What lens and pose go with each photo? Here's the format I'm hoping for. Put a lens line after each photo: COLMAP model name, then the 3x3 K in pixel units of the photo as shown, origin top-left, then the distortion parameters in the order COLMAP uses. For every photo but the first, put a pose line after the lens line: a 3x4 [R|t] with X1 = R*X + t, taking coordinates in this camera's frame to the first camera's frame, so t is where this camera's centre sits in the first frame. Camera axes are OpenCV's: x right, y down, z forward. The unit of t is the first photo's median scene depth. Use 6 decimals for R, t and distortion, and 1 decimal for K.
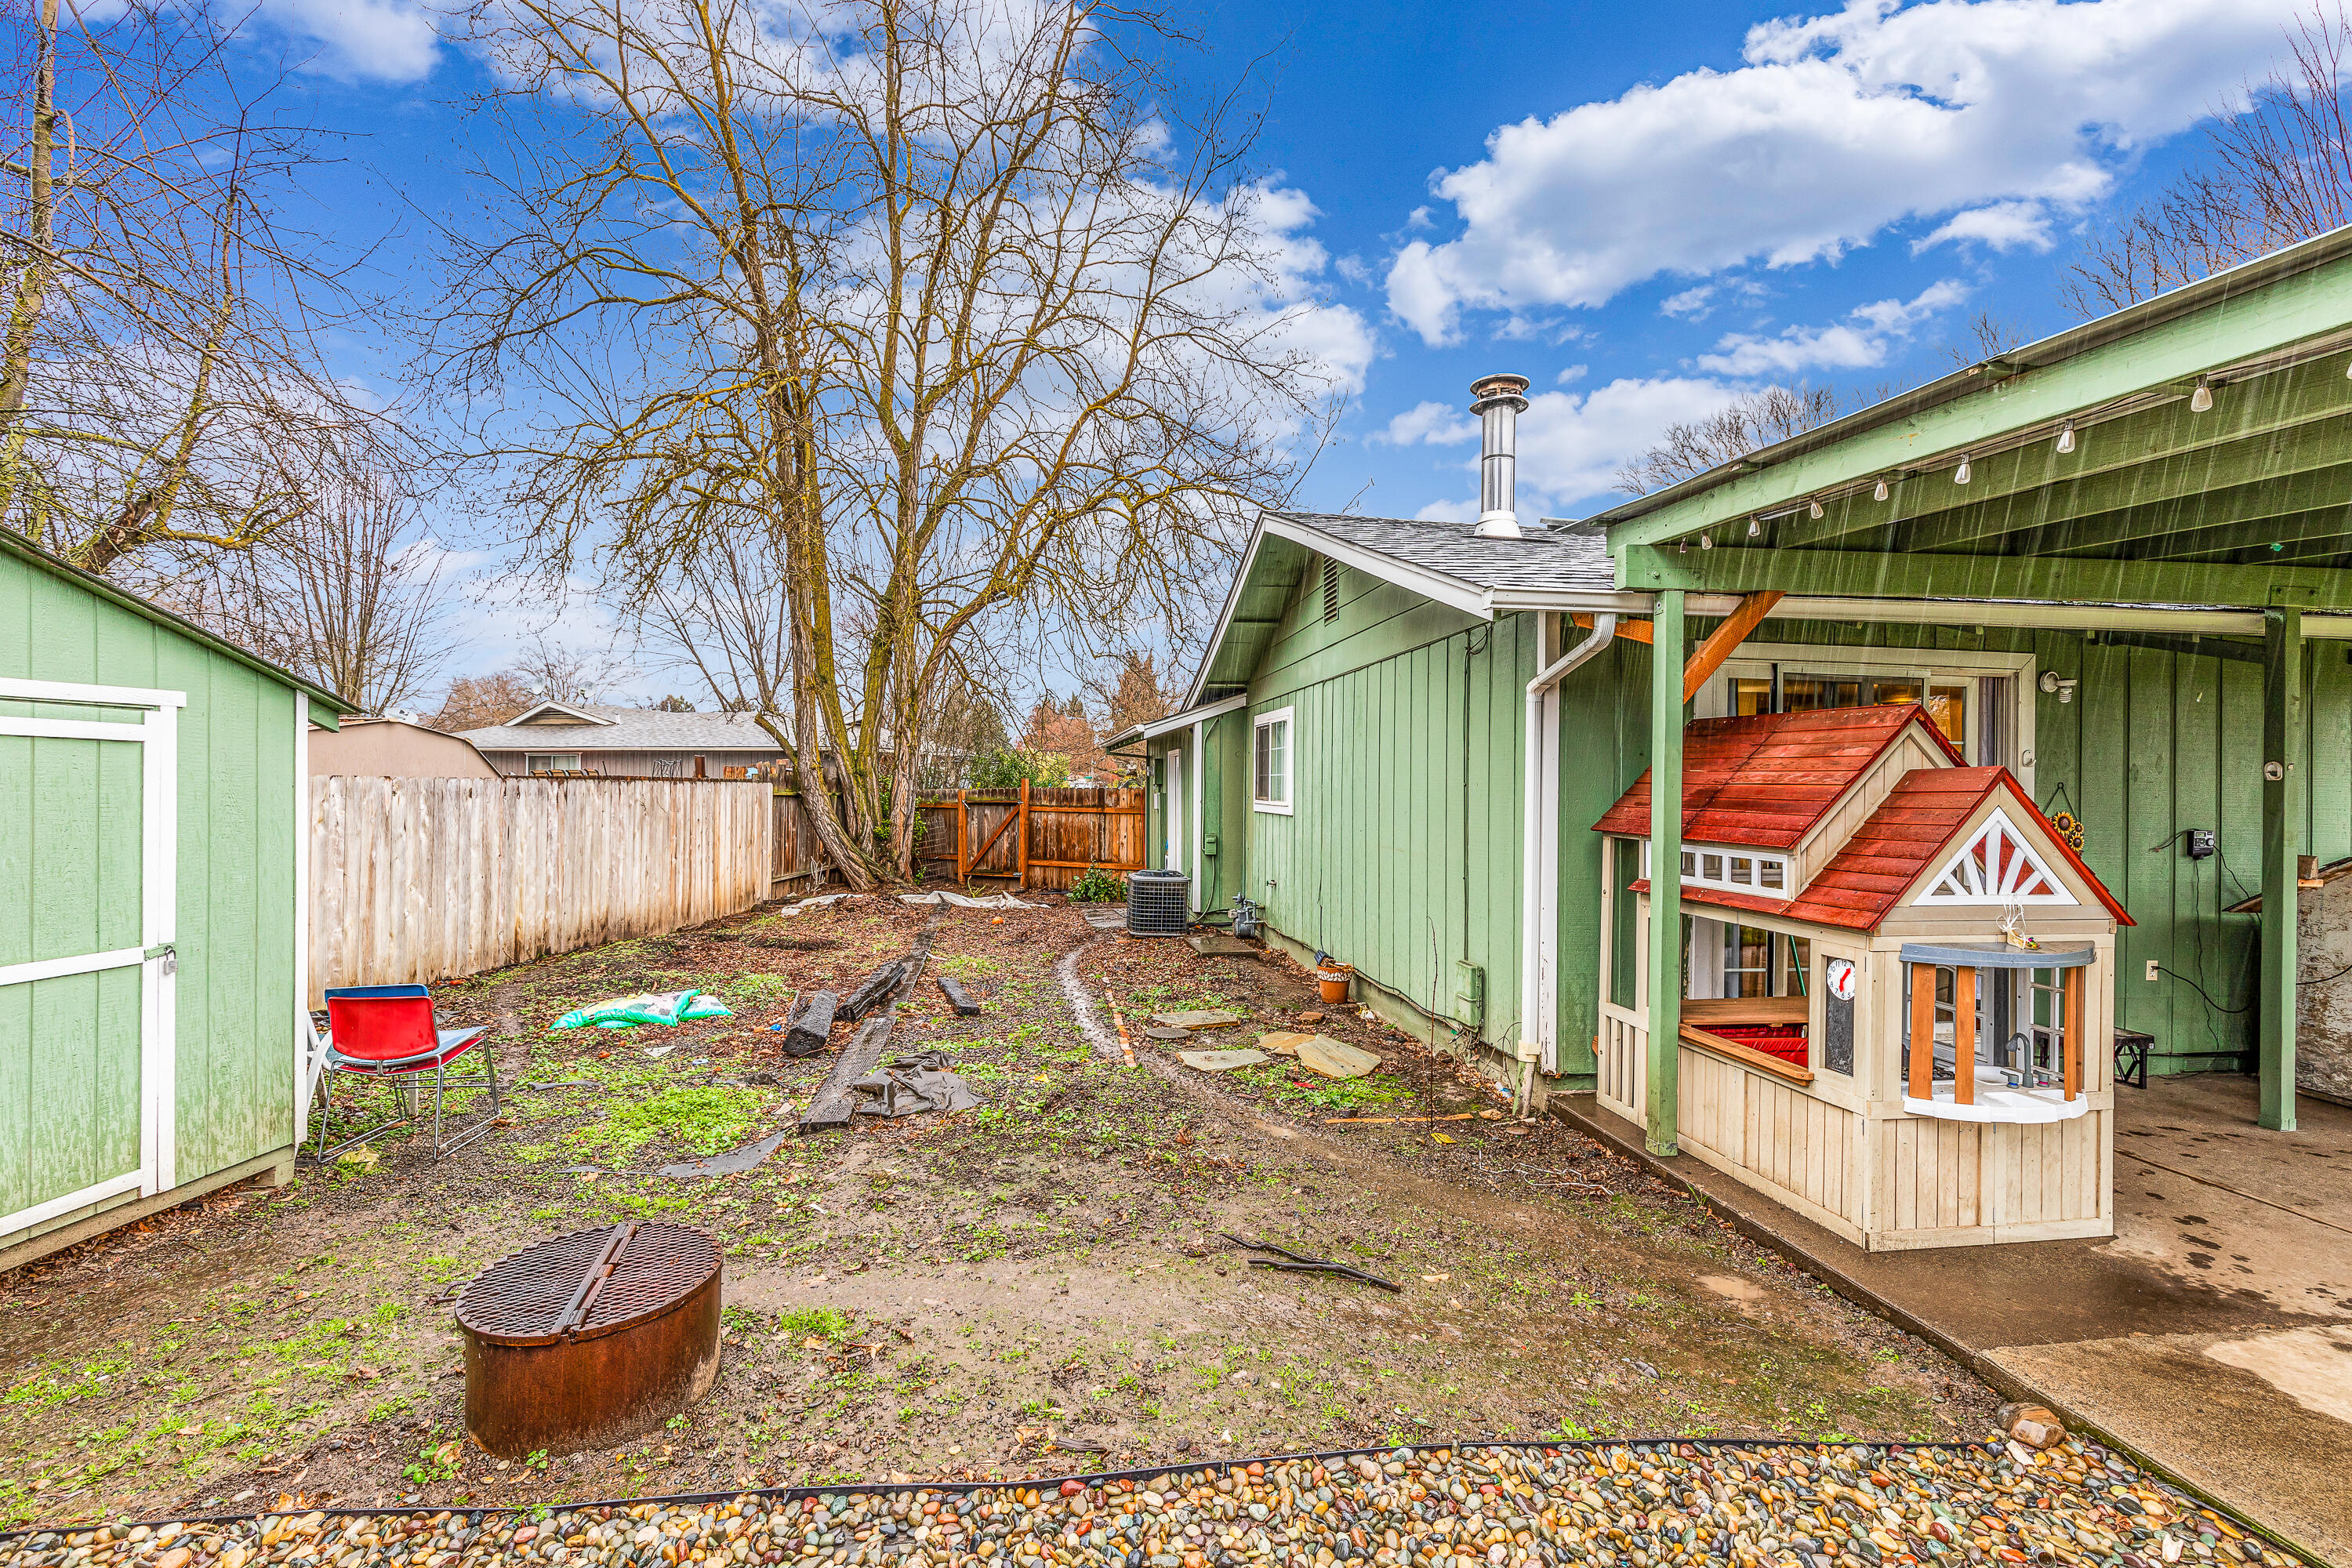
lens RADIAL K [[1098.5, 0, 1173.9], [0, 1098.5, 788.9], [0, 0, 1]] dist [0.003560, 0.001057]
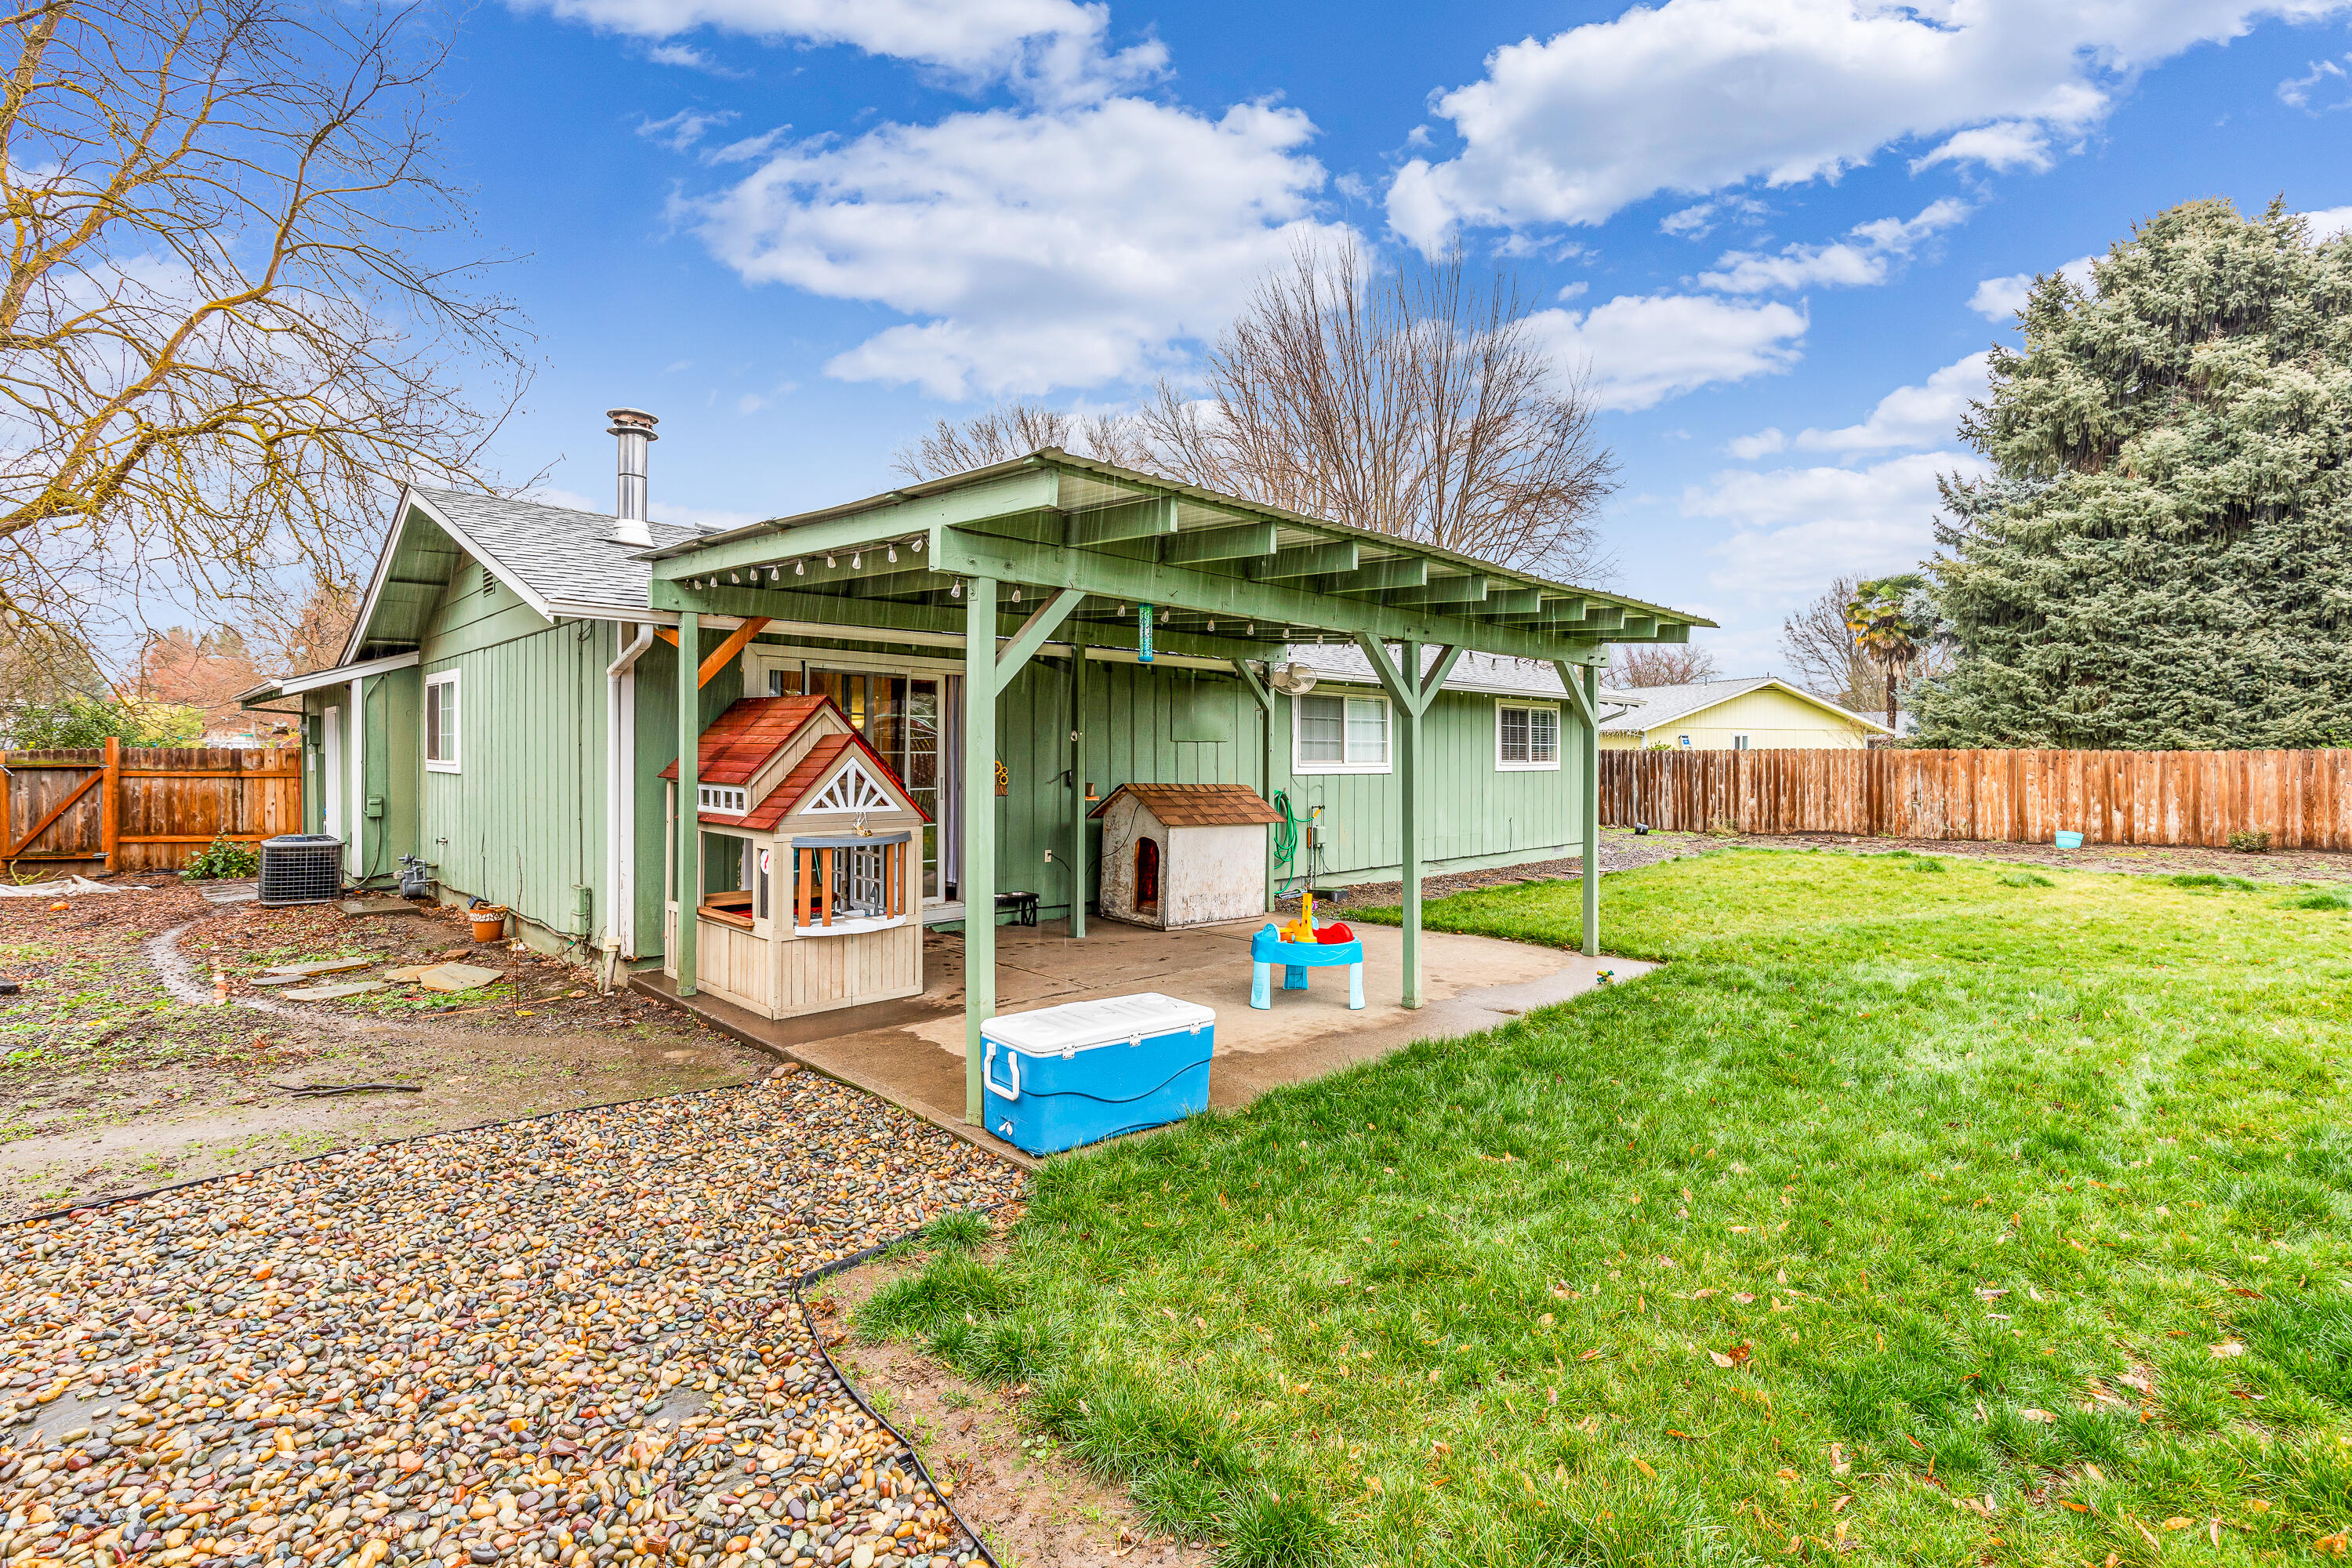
lens RADIAL K [[1098.5, 0, 1210.6], [0, 1098.5, 754.2], [0, 0, 1]] dist [0.003560, 0.001057]
pose [[0.803764, -0.006812, 0.594910, 0.098105], [0.003397, 0.999971, 0.006861, 0.001685], [-0.594939, -0.003494, 0.803763, -0.434921]]
